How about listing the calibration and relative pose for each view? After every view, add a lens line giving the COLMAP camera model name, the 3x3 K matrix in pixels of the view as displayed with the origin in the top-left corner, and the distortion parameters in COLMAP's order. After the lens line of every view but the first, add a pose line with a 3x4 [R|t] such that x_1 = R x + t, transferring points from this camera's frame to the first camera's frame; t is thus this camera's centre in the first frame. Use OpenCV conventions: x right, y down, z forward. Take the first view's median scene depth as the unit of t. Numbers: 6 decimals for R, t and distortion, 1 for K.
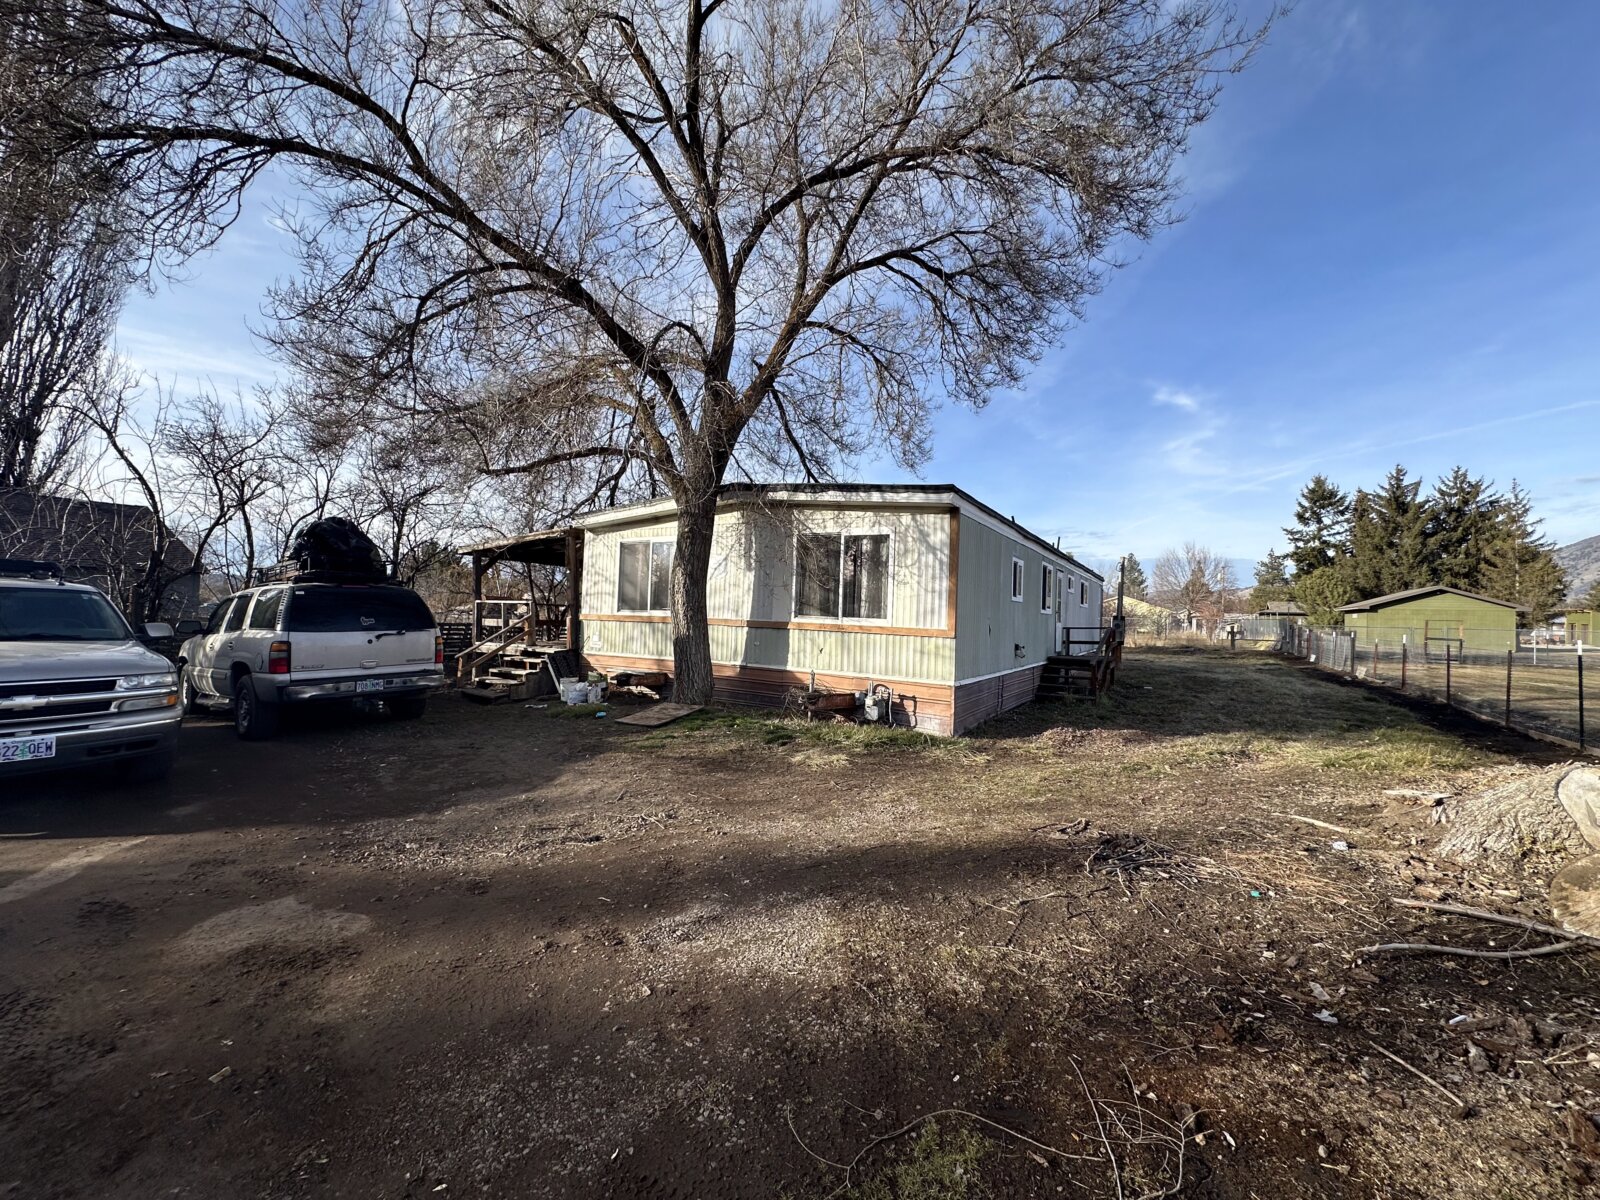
lens RADIAL K [[639.2, 0, 803.7], [0, 639.2, 598.4], [0, 0, 1]] dist [-0.005858, 0.001412]
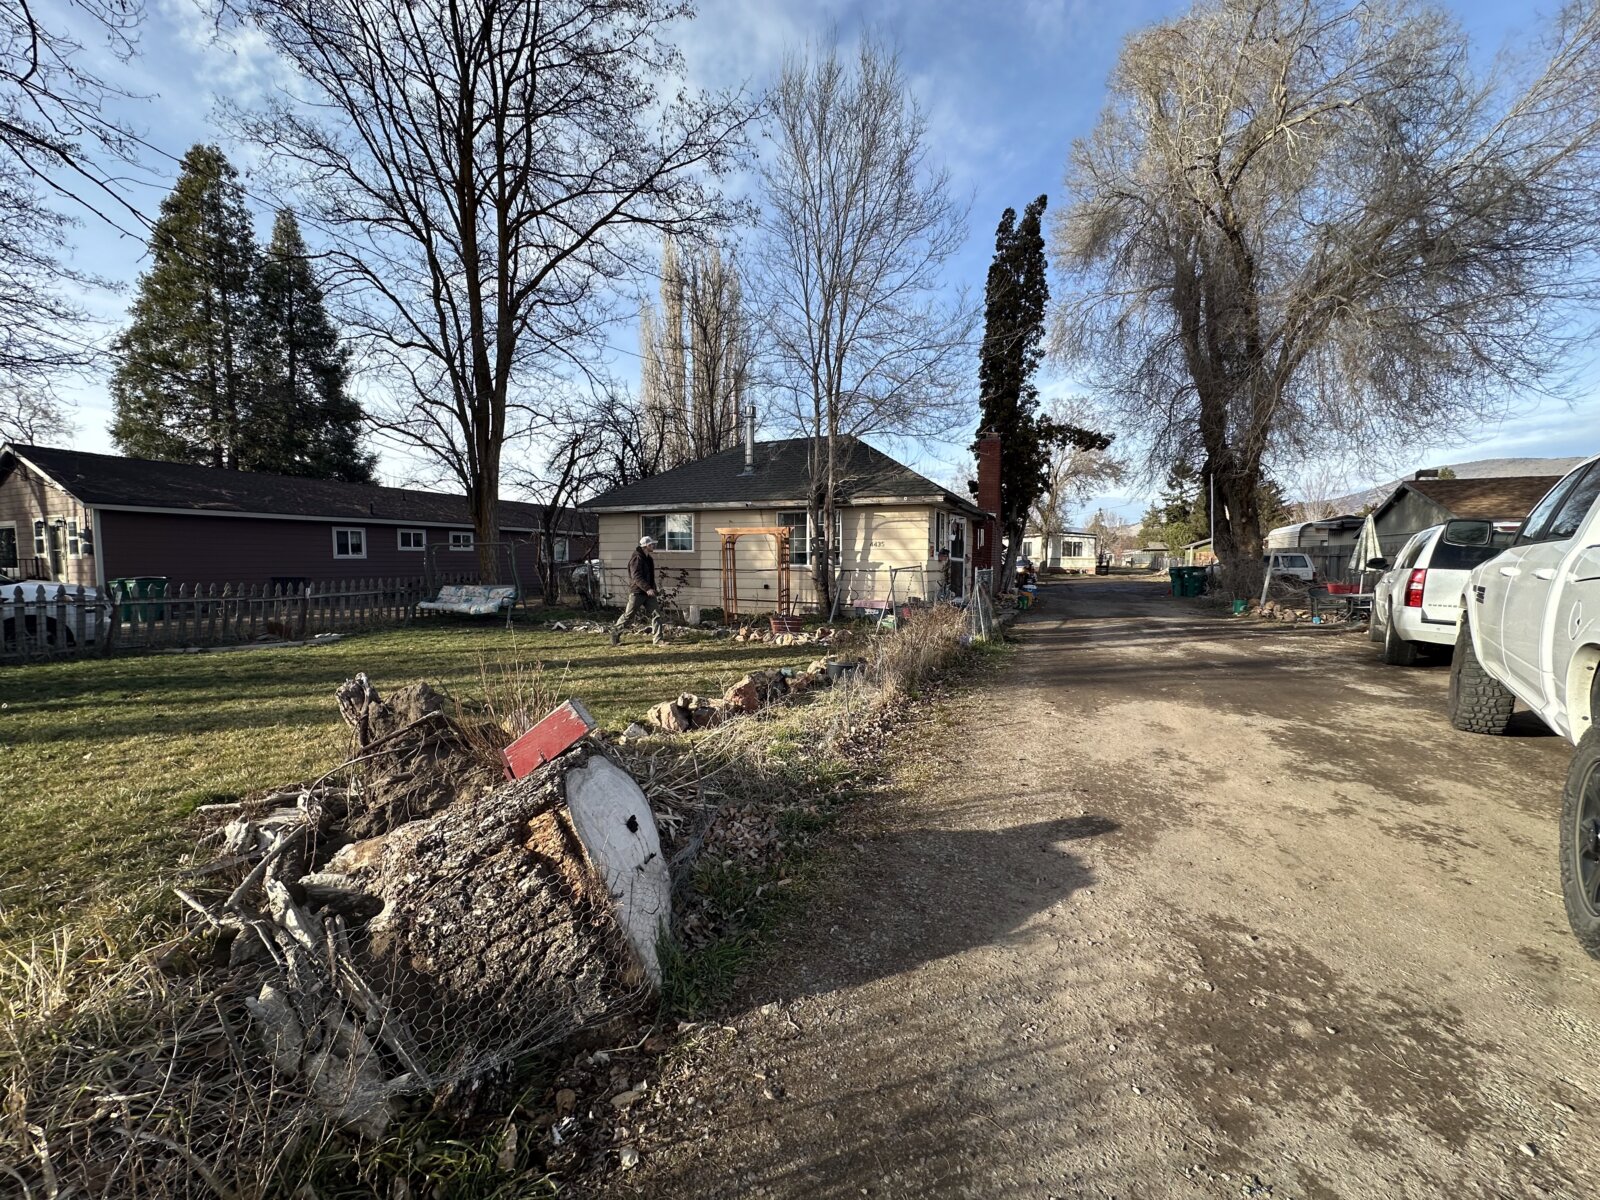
lens RADIAL K [[639.2, 0, 806.0], [0, 639.2, 599.3], [0, 0, 1]] dist [-0.005858, 0.001412]
pose [[0.990607, -0.040165, 0.130704, -0.349064], [0.028903, 0.995794, 0.086947, -0.017544], [-0.133647, -0.082352, 0.987601, -0.494239]]
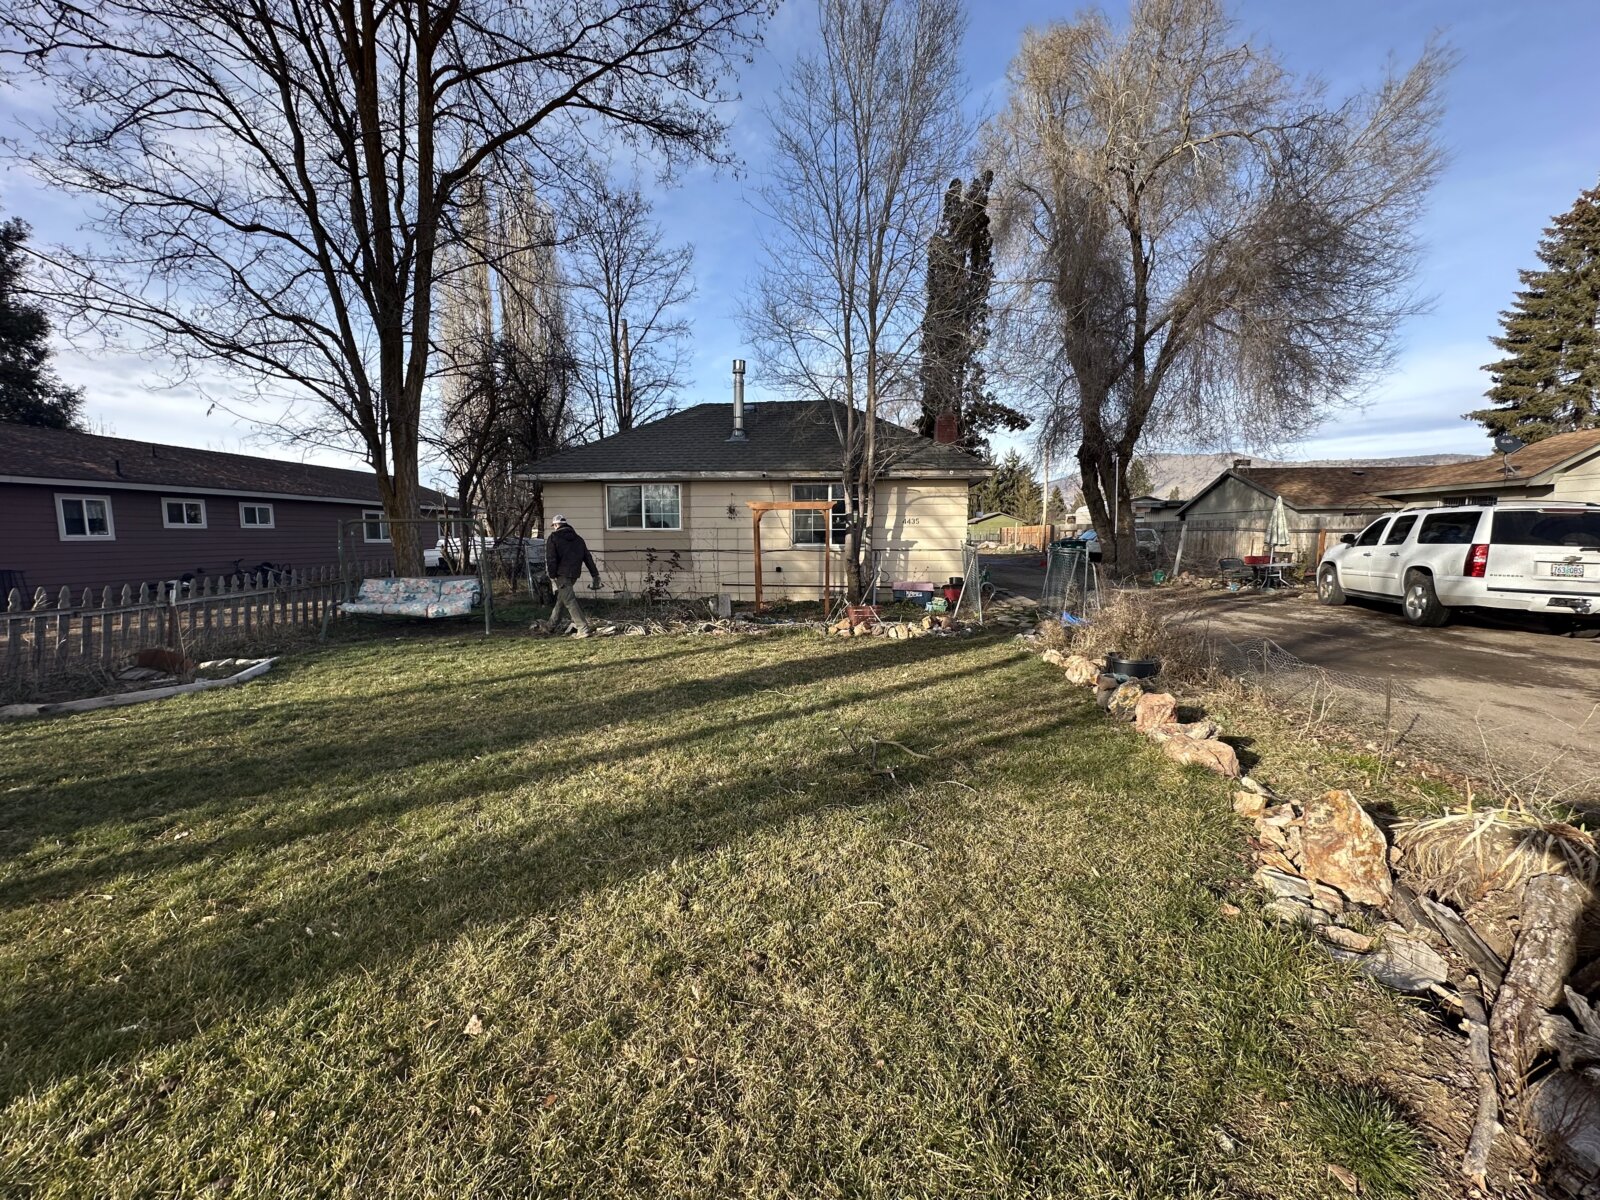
lens RADIAL K [[639.2, 0, 801.4], [0, 639.2, 598.3], [0, 0, 1]] dist [-0.005858, 0.001412]
pose [[0.895040, -0.081187, 0.438534, -0.425541], [0.025036, 0.990887, 0.132348, -0.020370], [-0.445283, -0.107478, 0.888916, -0.441368]]
